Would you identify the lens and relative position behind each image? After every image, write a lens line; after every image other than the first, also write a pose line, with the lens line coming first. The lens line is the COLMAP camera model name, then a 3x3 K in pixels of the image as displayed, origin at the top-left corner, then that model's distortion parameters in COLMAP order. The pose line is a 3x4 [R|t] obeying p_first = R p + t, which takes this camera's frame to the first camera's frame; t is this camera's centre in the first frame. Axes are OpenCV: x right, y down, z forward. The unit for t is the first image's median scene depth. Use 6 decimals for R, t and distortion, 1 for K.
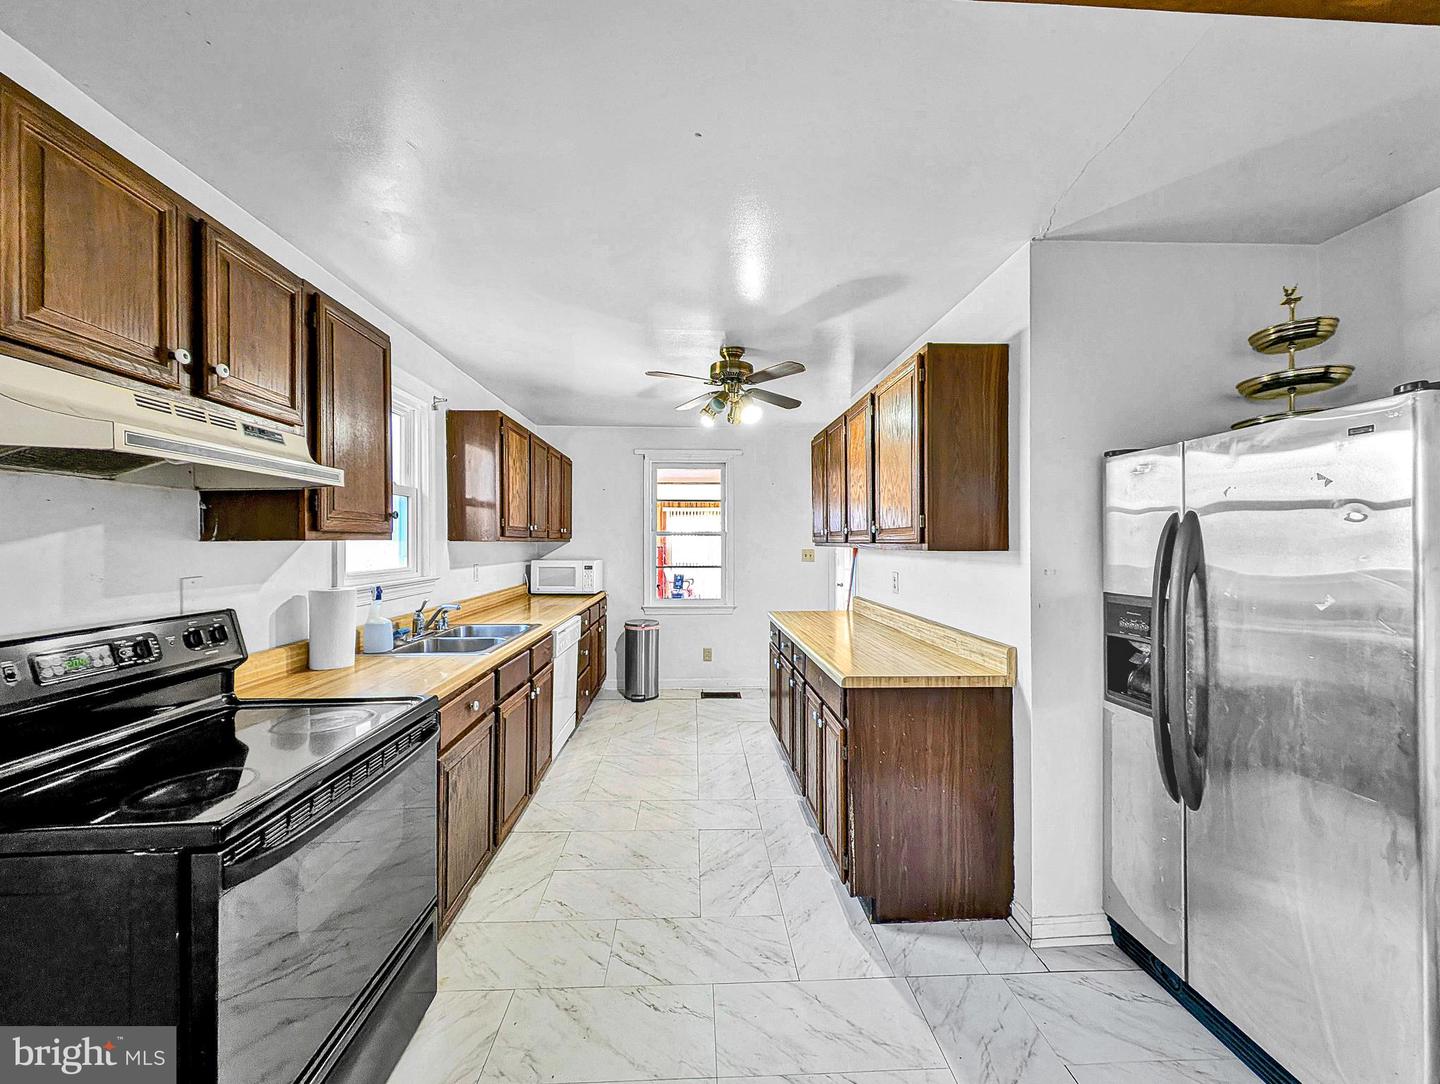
lens RADIAL K [[554.7, 0, 749.2], [0, 554.7, 535.5], [0, 0, 1]] dist [0.001647, -0.000290]
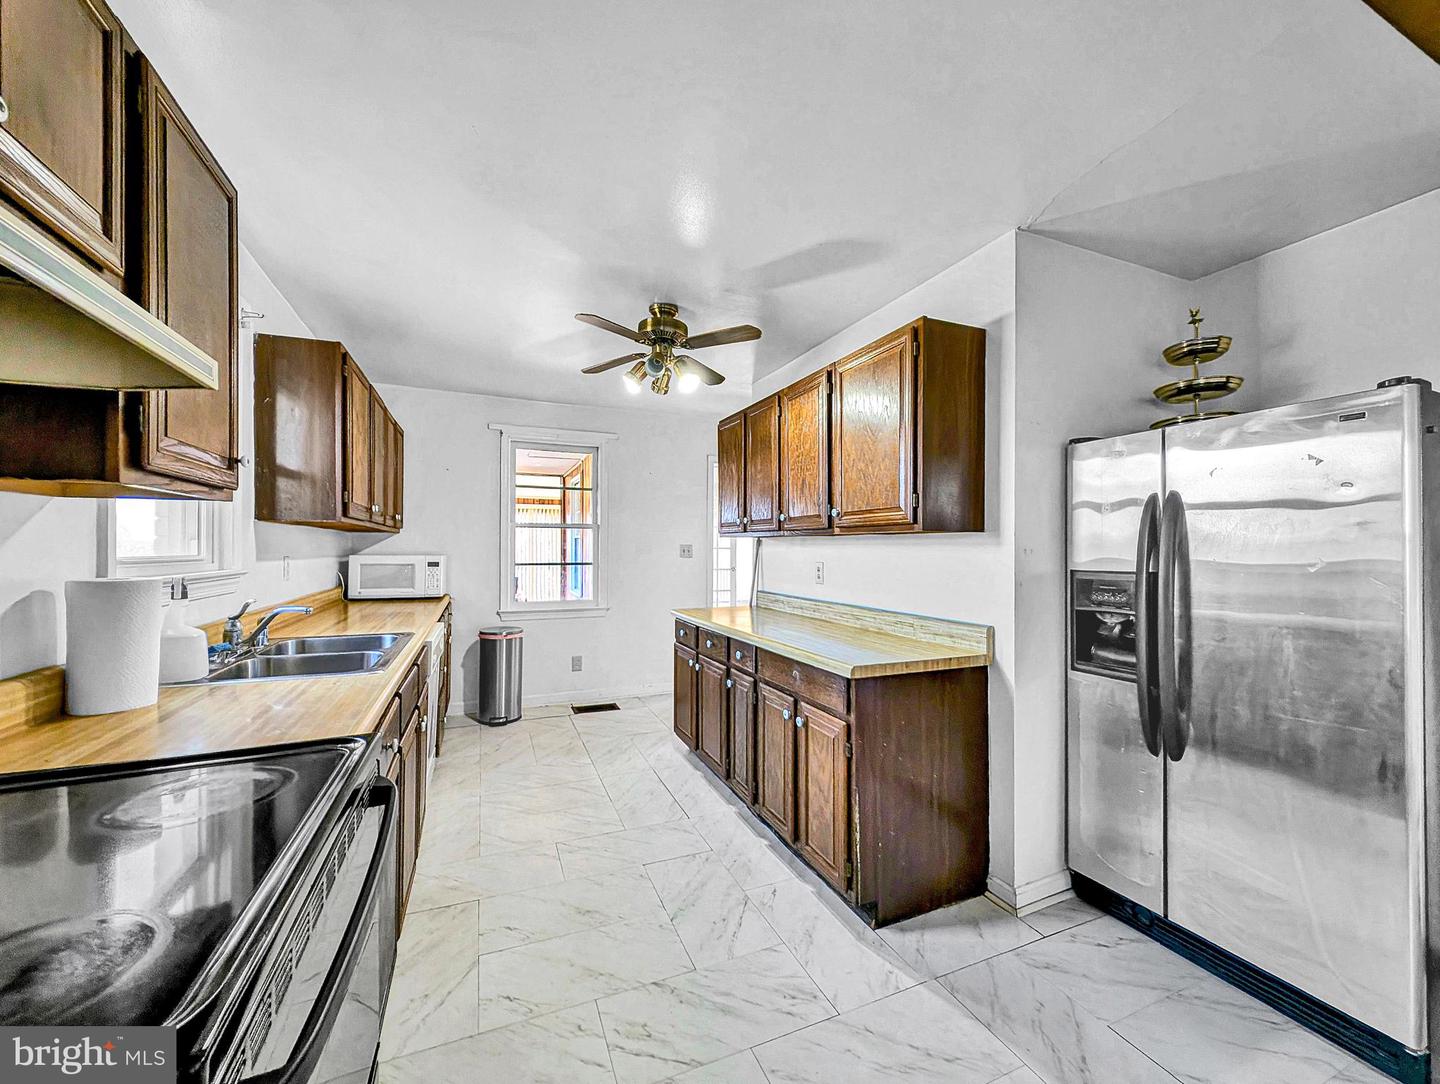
lens RADIAL K [[554.7, 0, 723.5], [0, 554.7, 544.4], [0, 0, 1]] dist [0.001647, -0.000290]
pose [[0.940241, 0.006747, 0.340442, -0.330591], [-0.006745, 0.999977, -0.001187, 0.054497], [-0.340442, -0.001180, 0.940265, 0.206723]]
